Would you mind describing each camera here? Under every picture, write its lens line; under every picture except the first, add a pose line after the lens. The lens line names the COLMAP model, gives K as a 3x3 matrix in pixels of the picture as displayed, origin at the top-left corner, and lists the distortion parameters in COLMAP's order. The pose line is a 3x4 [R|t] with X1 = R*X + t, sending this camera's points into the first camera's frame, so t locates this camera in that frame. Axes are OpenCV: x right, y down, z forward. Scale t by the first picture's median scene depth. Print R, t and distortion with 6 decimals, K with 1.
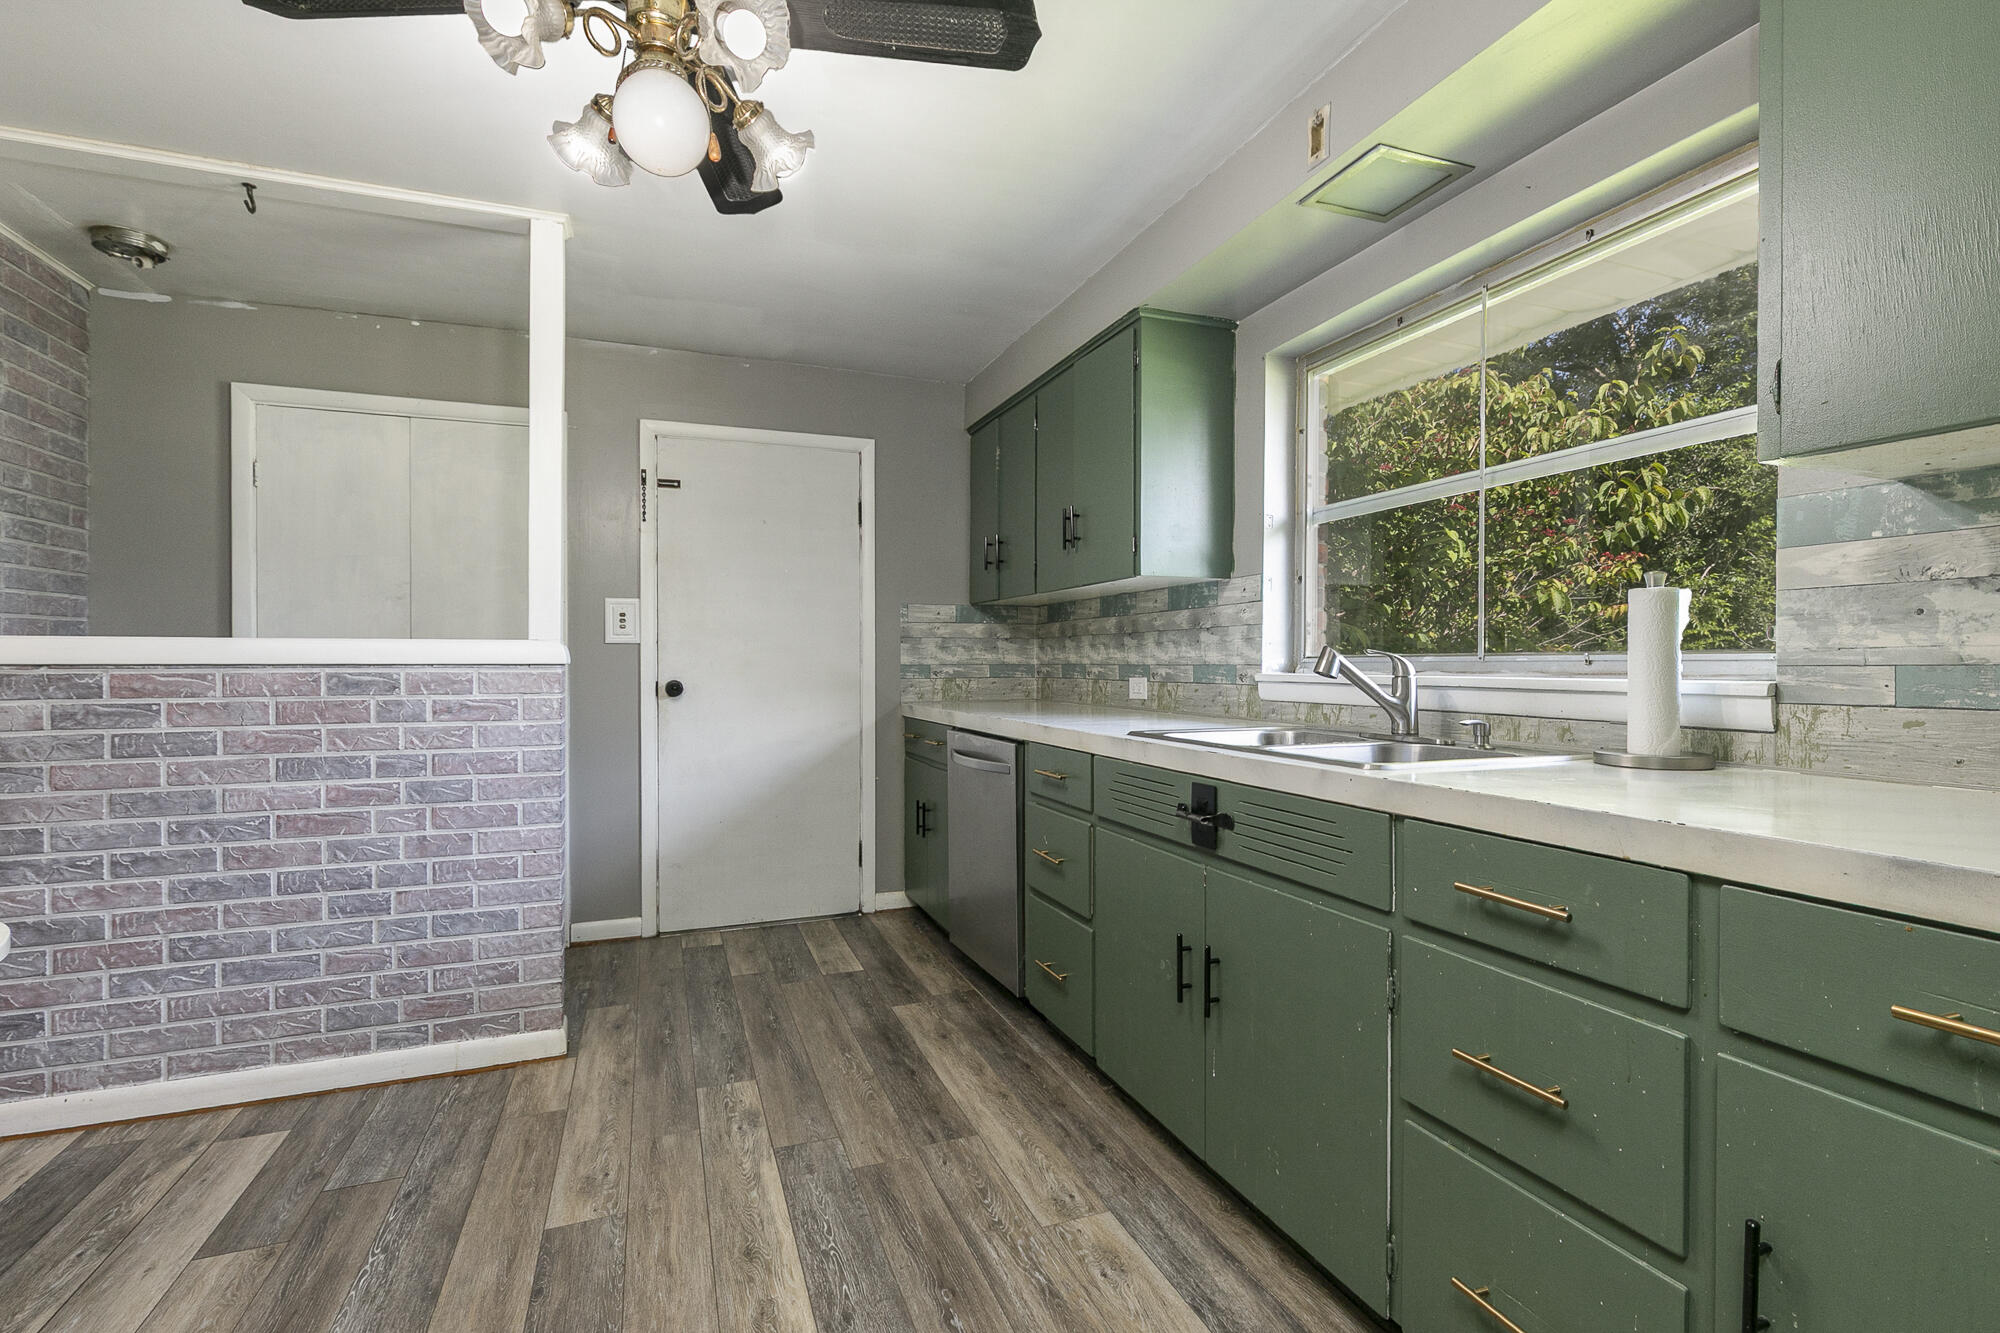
lens RADIAL K [[921.5, 0, 1015.8], [0, 921.5, 649.7], [0, 0, 1]] dist [0.005890, -0.000806]
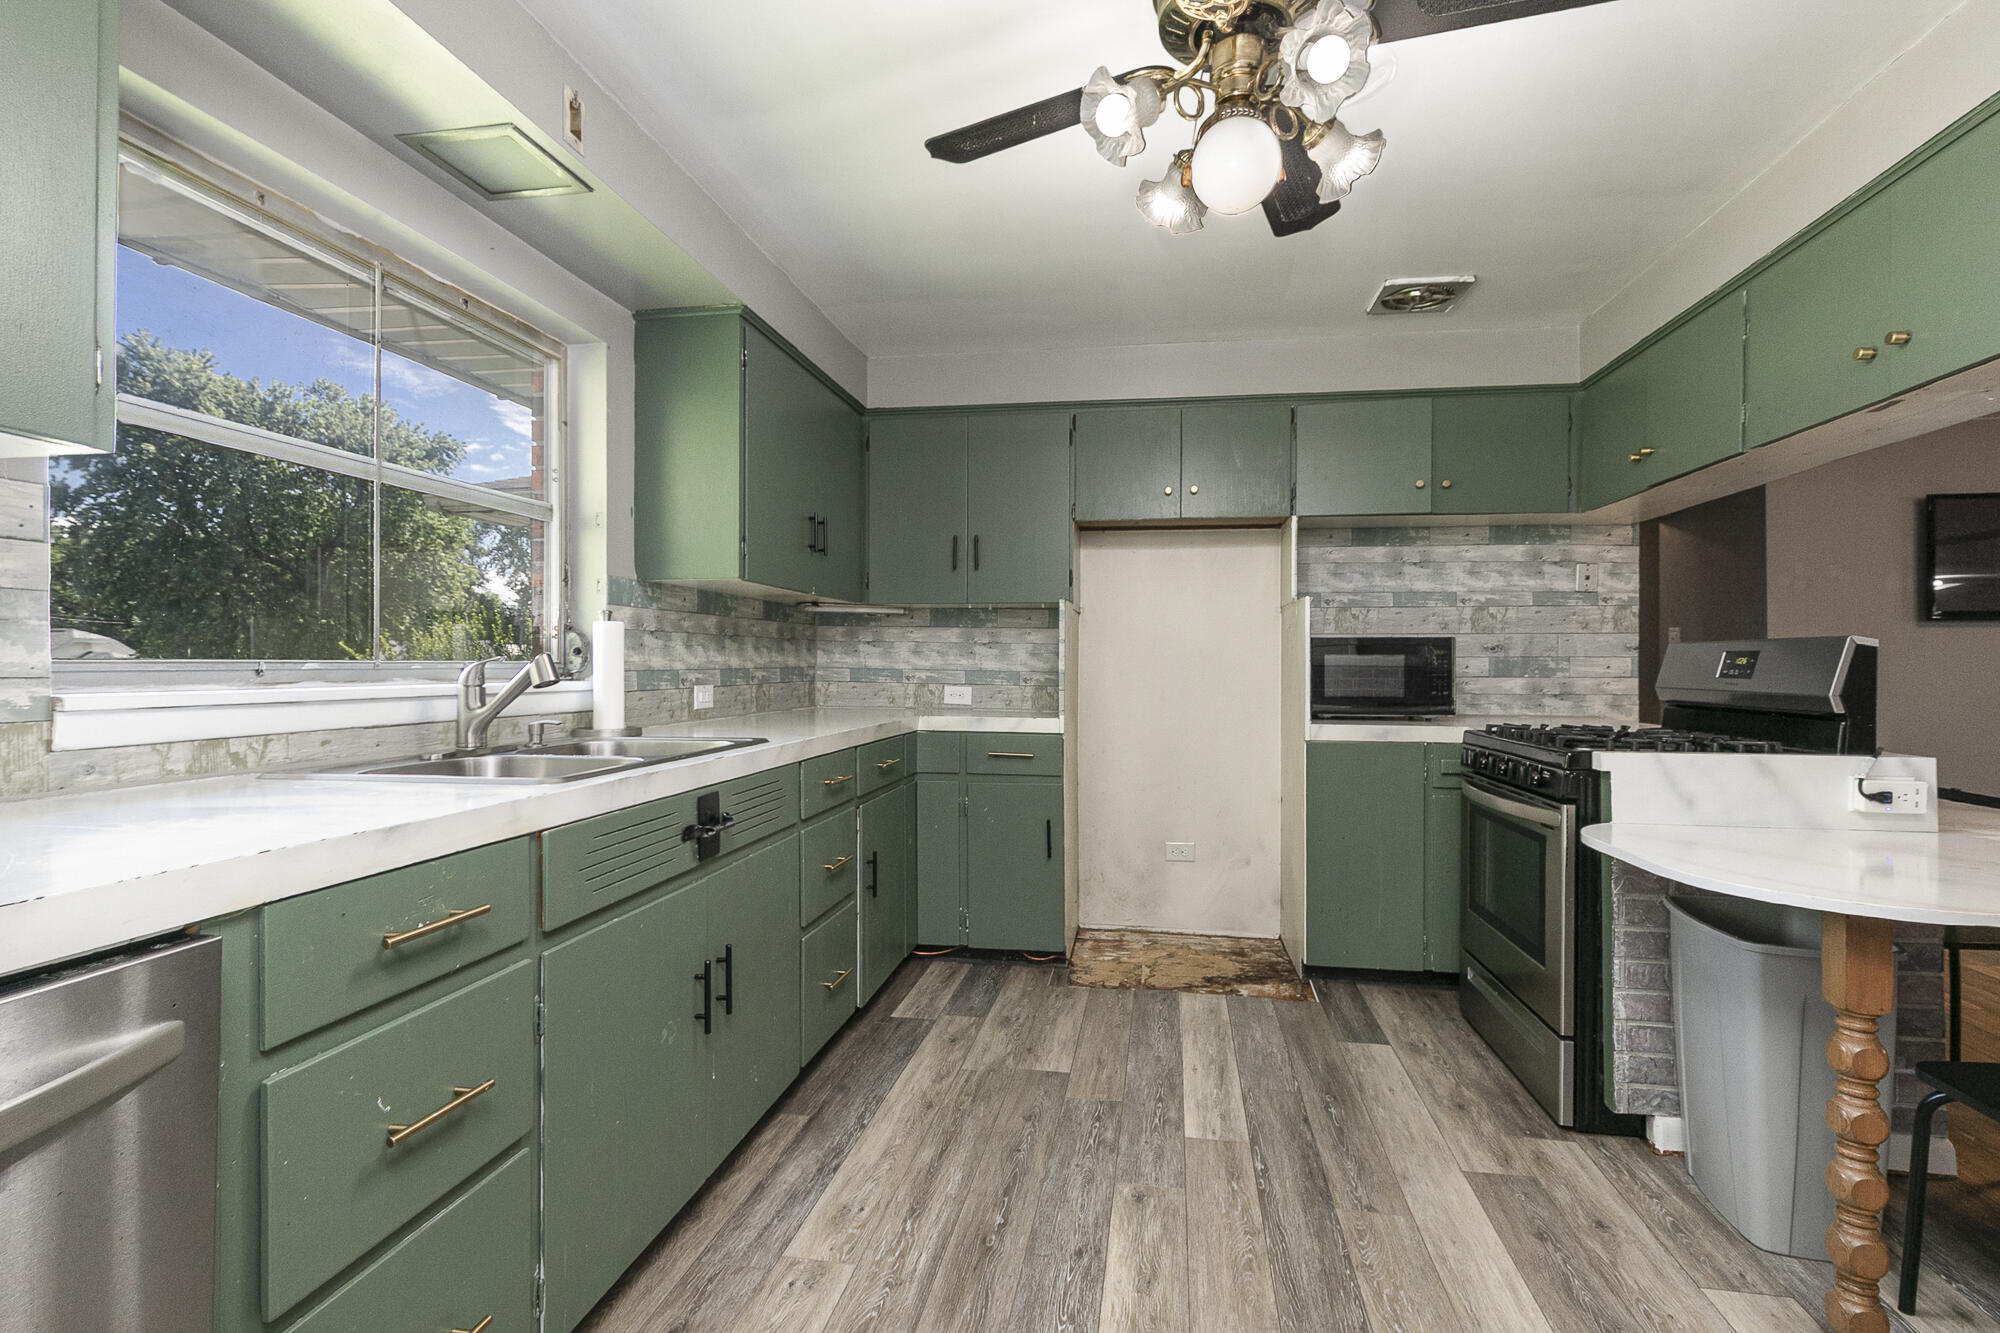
lens RADIAL K [[921.5, 0, 1033.2], [0, 921.5, 658.5], [0, 0, 1]] dist [0.005890, -0.000806]
pose [[-0.864929, 0.005870, 0.501860, -0.682484], [-0.004630, 0.999796, -0.019675, 0.024484], [-0.501873, -0.019341, -0.864725, 1.958558]]
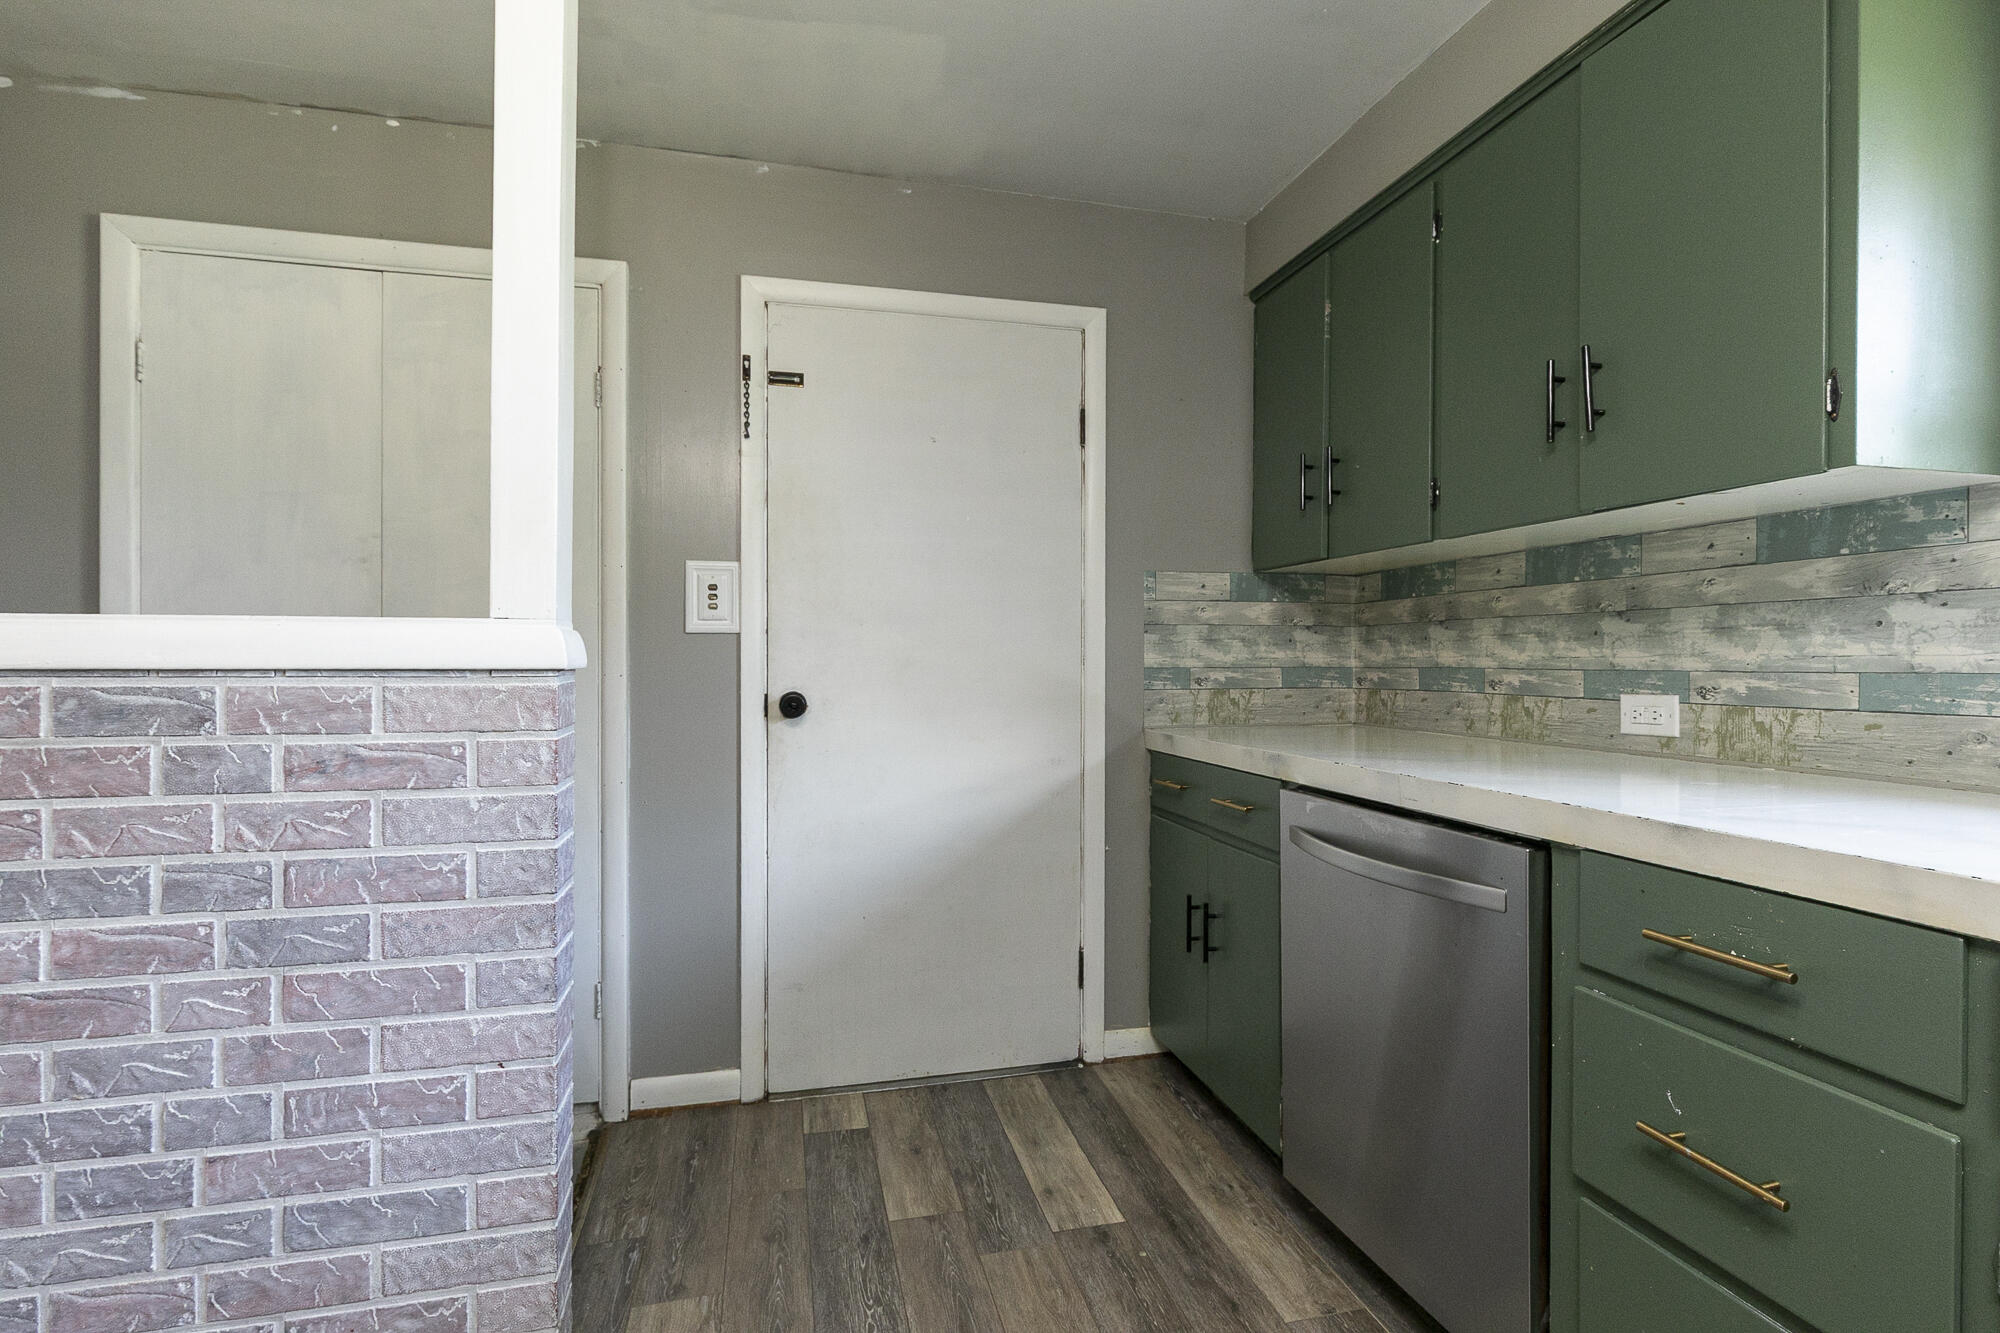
lens RADIAL K [[921.5, 0, 1066.1], [0, 921.5, 639.9], [0, 0, 1]] dist [0.005890, -0.000806]
pose [[0.997472, 0.000237, -0.071059, -0.149583], [-0.000864, 0.999961, -0.008791, 0.003355], [0.071055, 0.008830, 0.997433, 0.412161]]
